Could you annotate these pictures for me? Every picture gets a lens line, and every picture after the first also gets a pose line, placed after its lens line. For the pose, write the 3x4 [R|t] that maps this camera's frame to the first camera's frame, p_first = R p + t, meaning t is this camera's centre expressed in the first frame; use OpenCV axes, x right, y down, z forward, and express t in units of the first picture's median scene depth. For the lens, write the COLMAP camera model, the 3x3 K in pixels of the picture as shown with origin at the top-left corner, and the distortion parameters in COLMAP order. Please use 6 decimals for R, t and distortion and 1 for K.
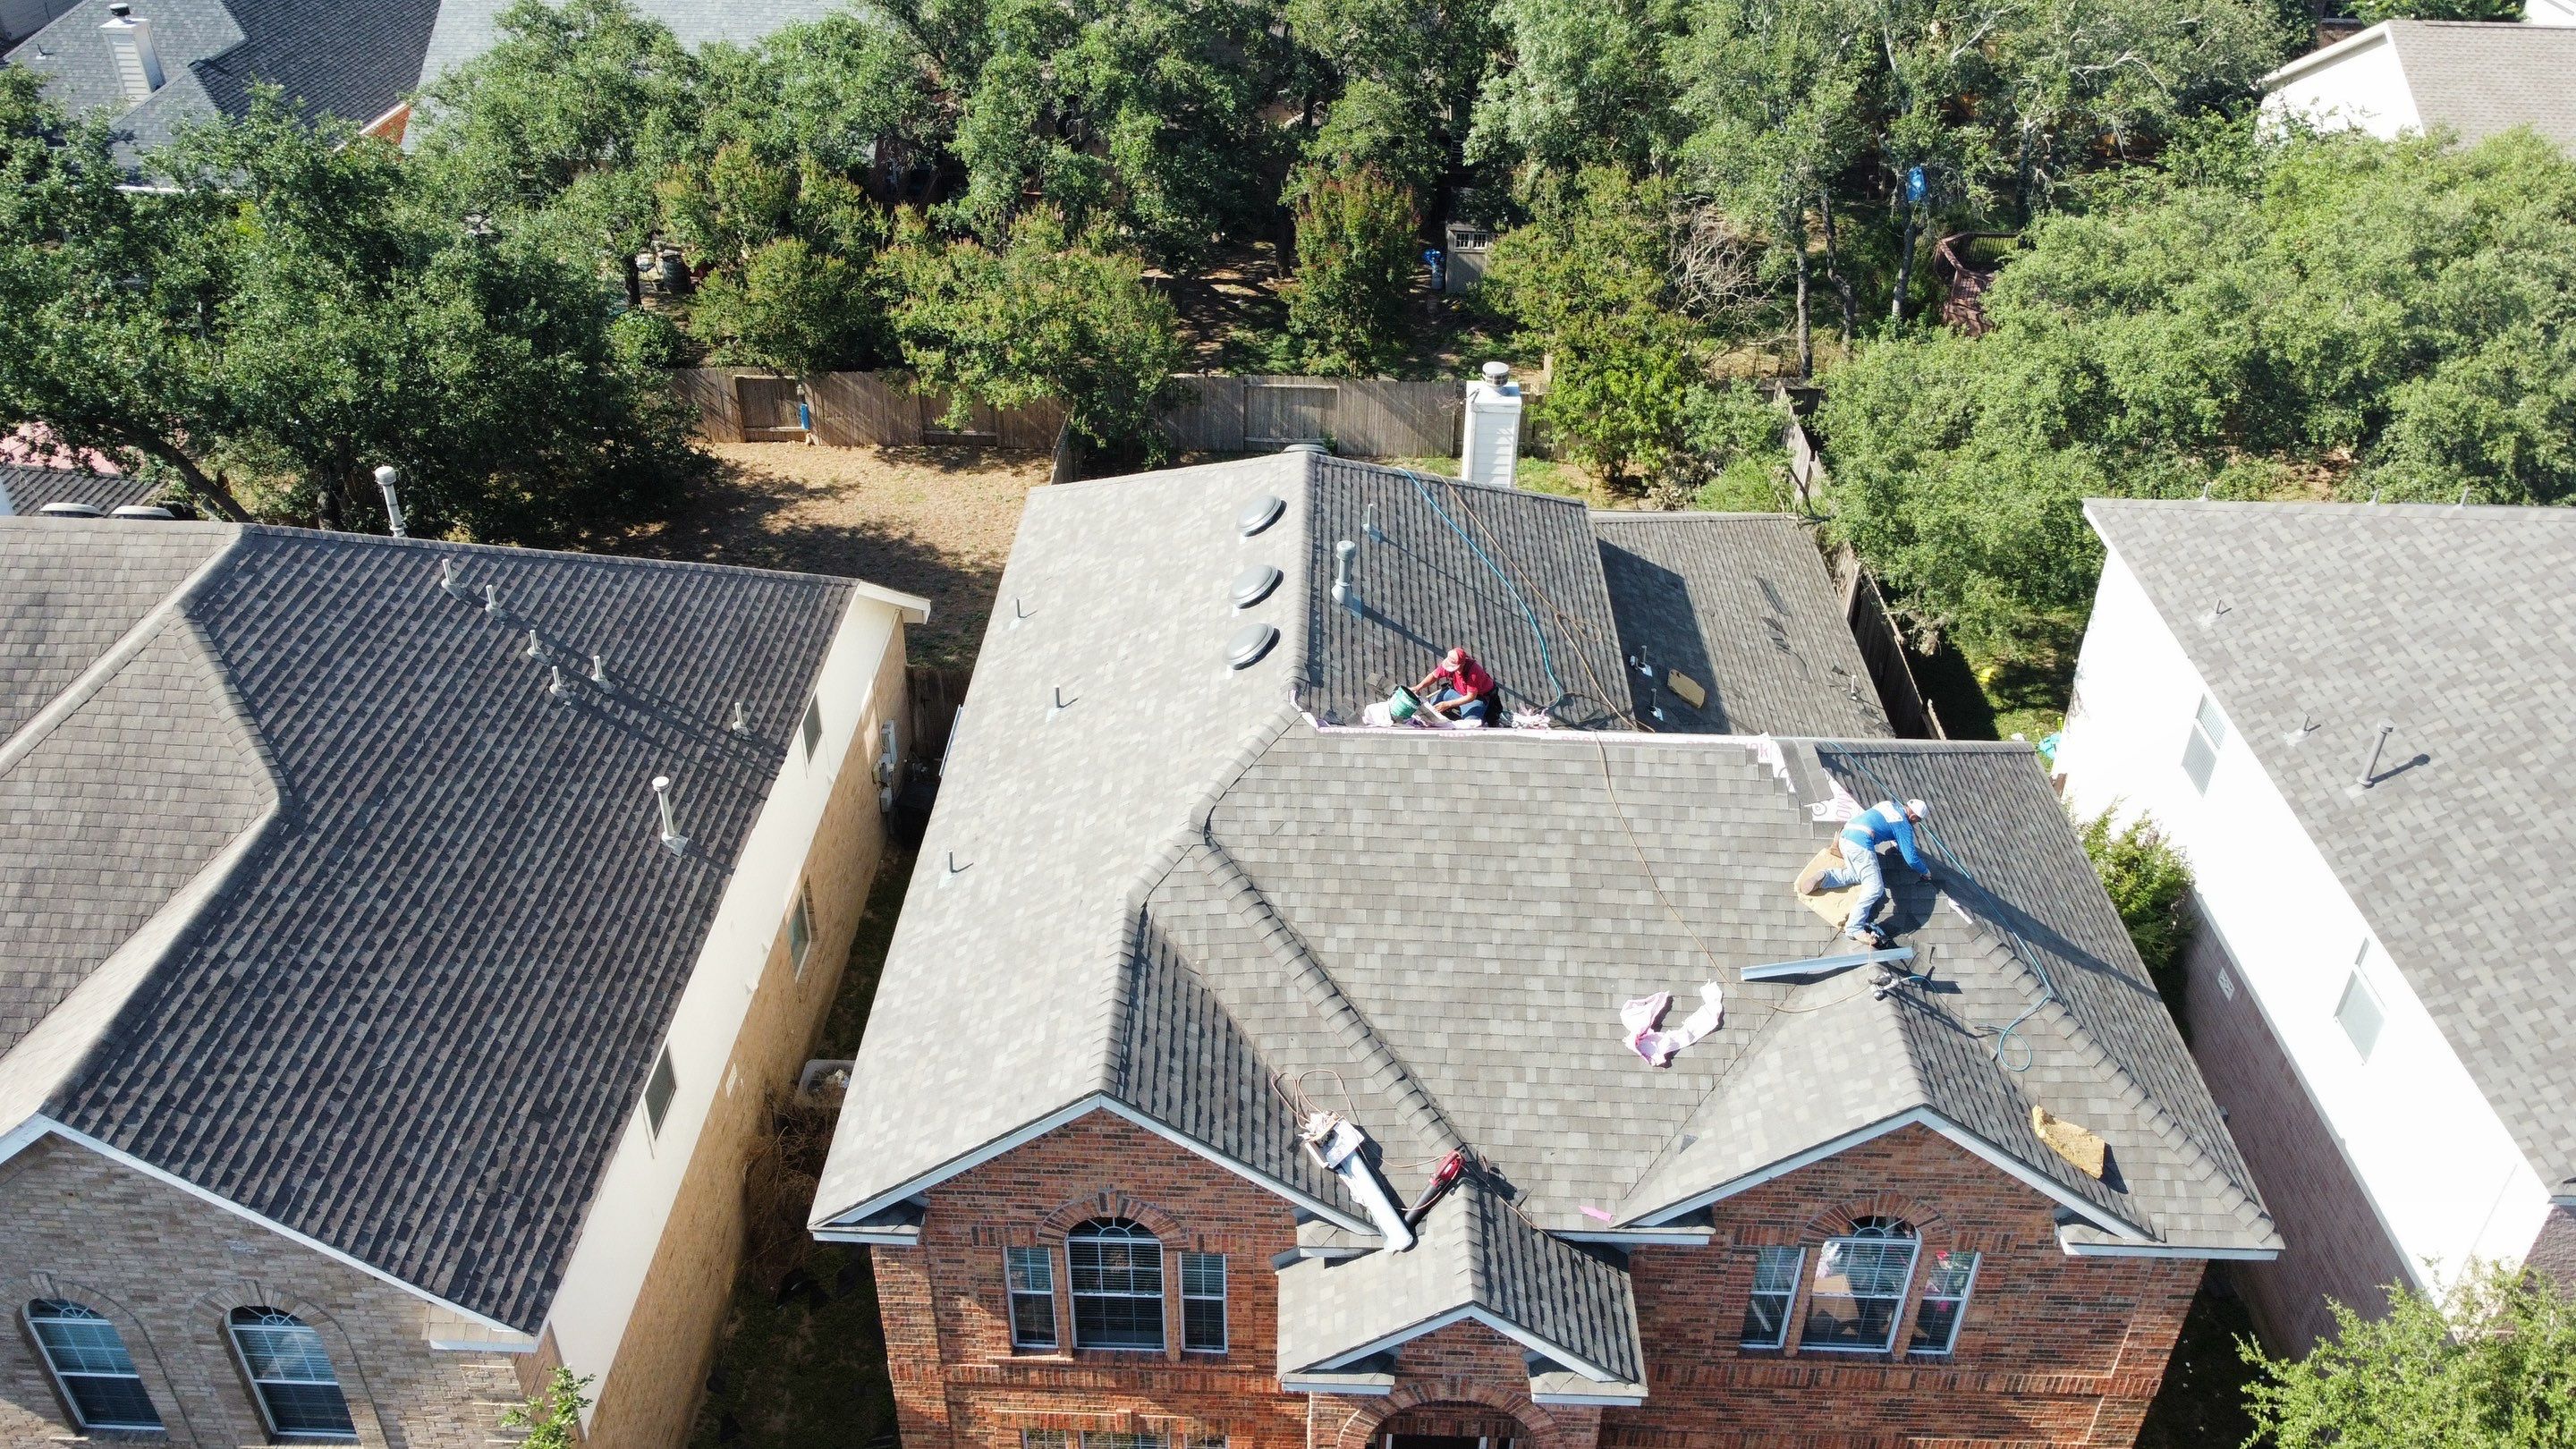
lens RADIAL K [[1939.8, 0, 1276.0], [0, 1939.8, 723.9], [0, 0, 1]] dist [0.000764, -0.011143]
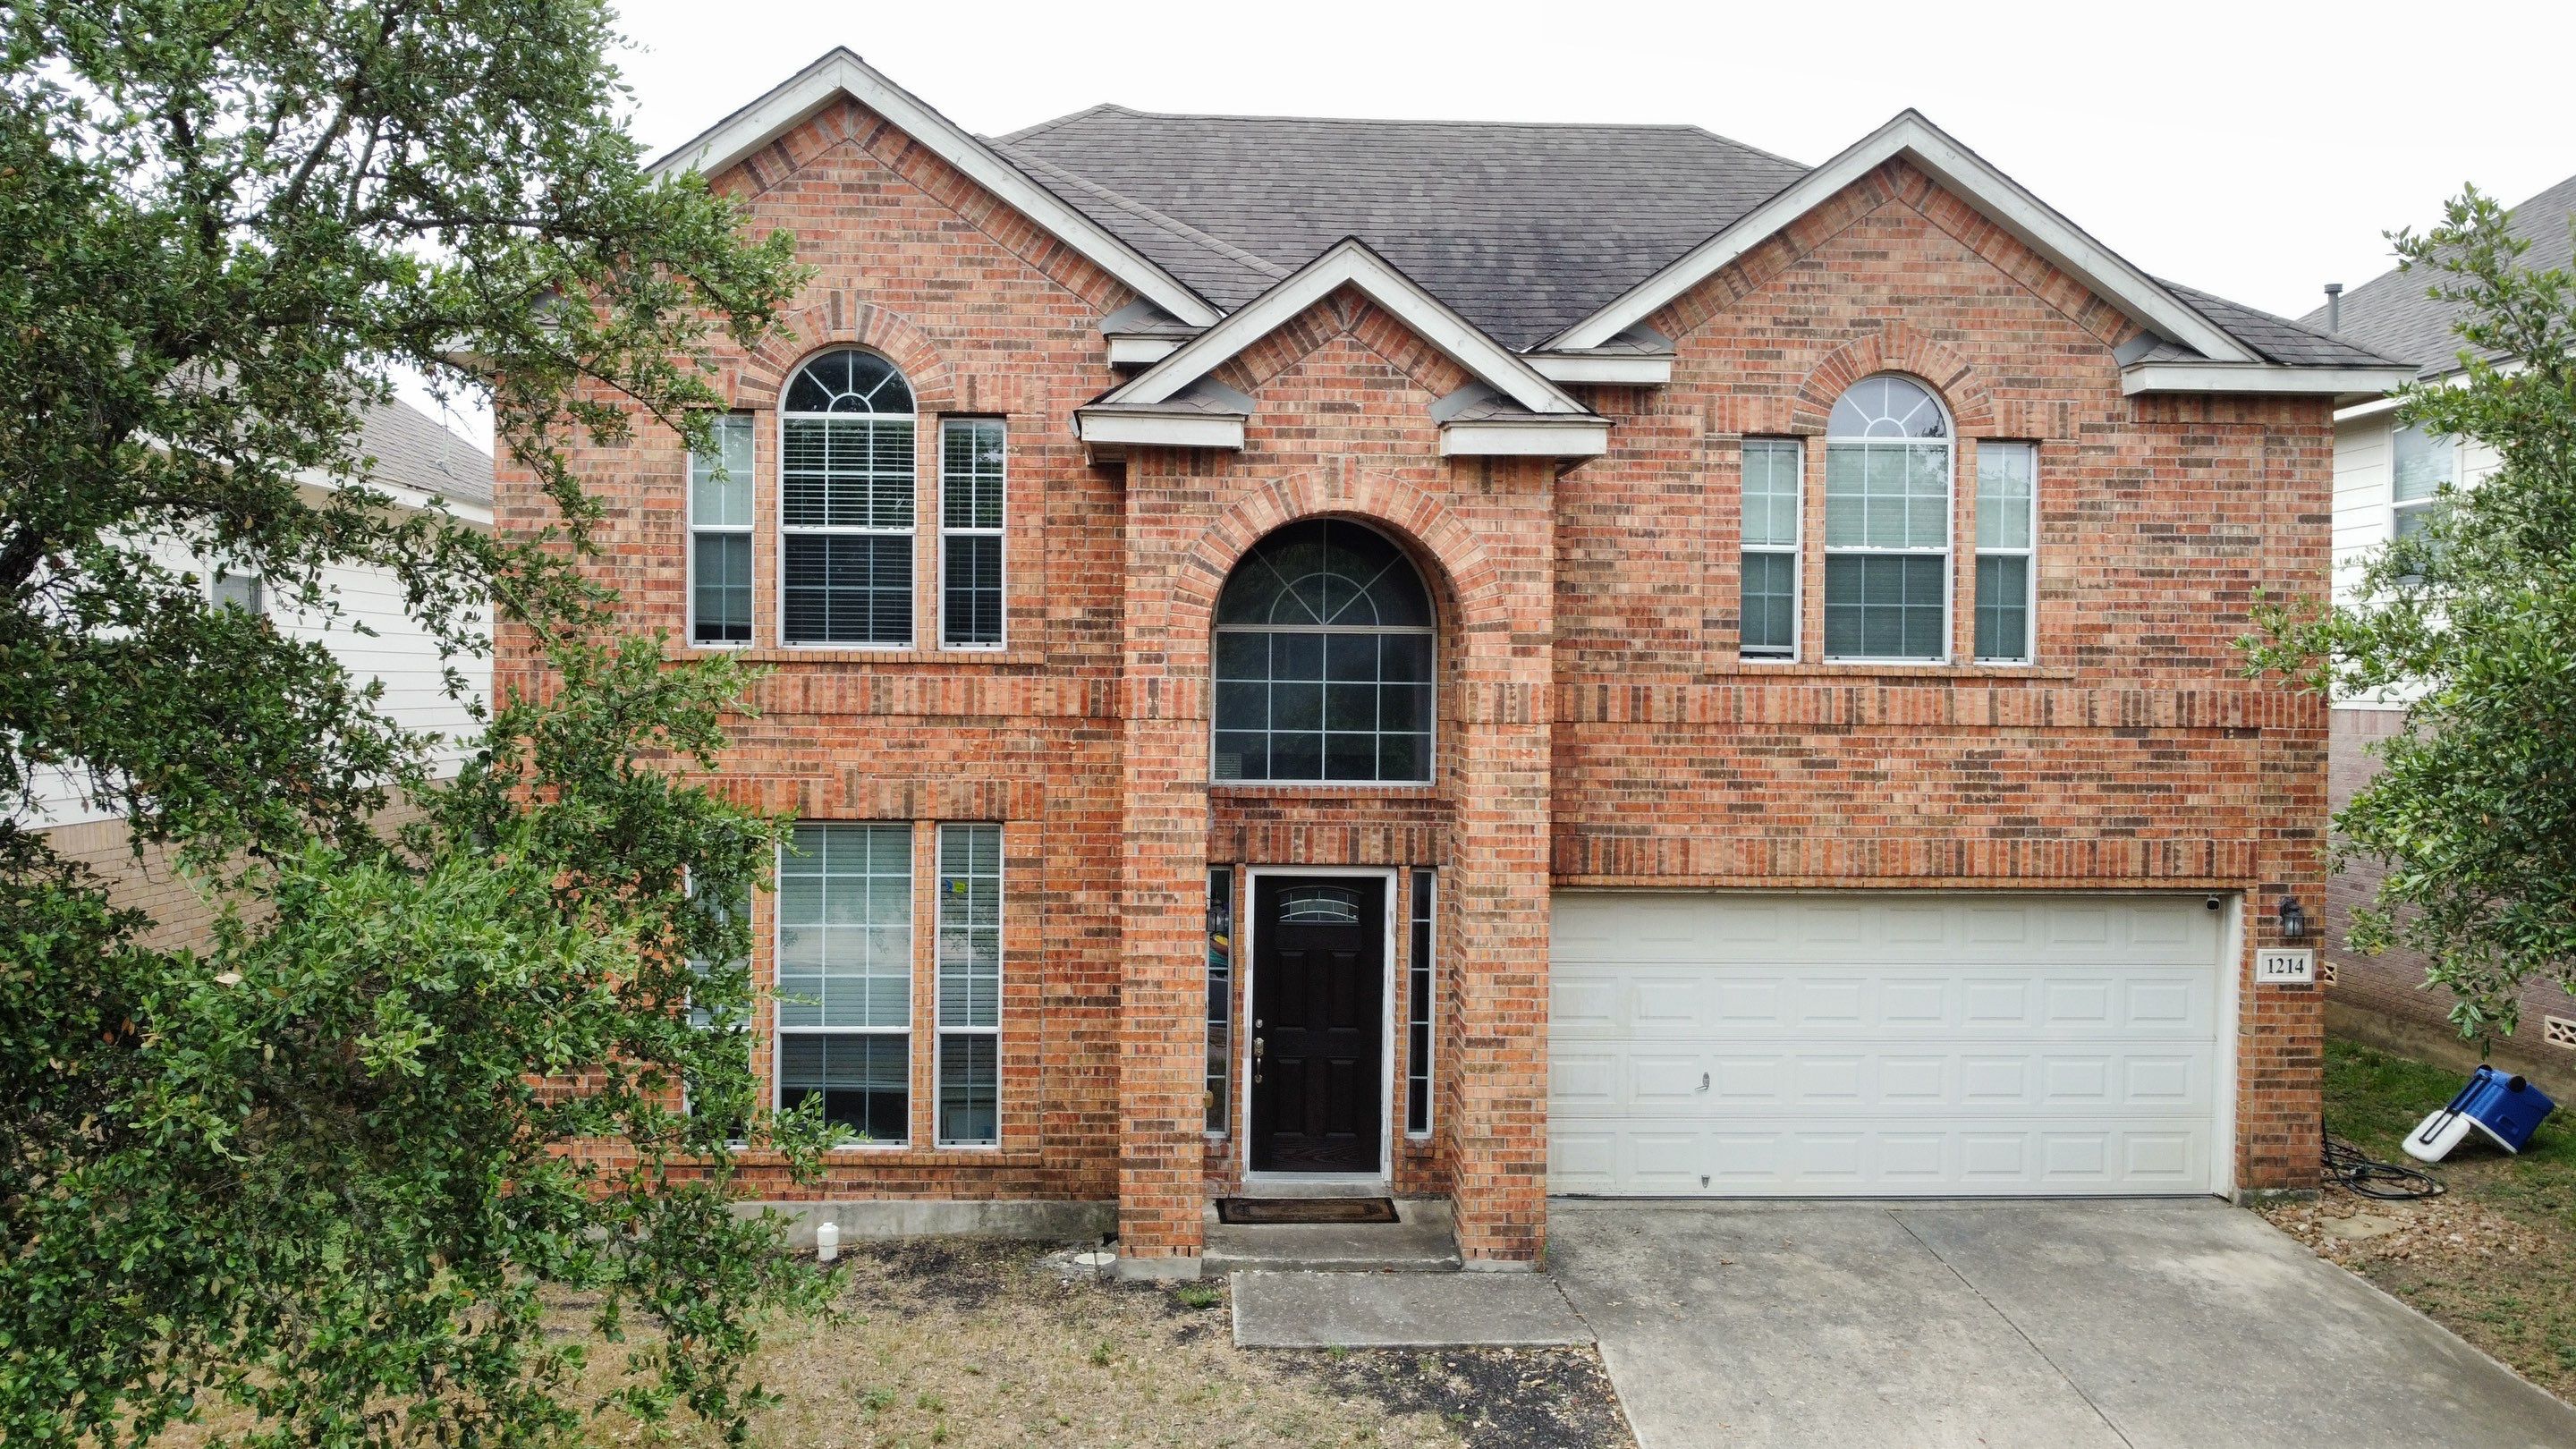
lens RADIAL K [[1939.8, 0, 1276.0], [0, 1939.8, 719.6], [0, 0, 1]] dist [0.000764, -0.011143]
pose [[0.997050, 0.000812, 0.076748, 0.015150], [0.041042, 0.839335, -0.542063, 0.634625], [-0.064857, 0.543614, 0.836826, 0.386598]]
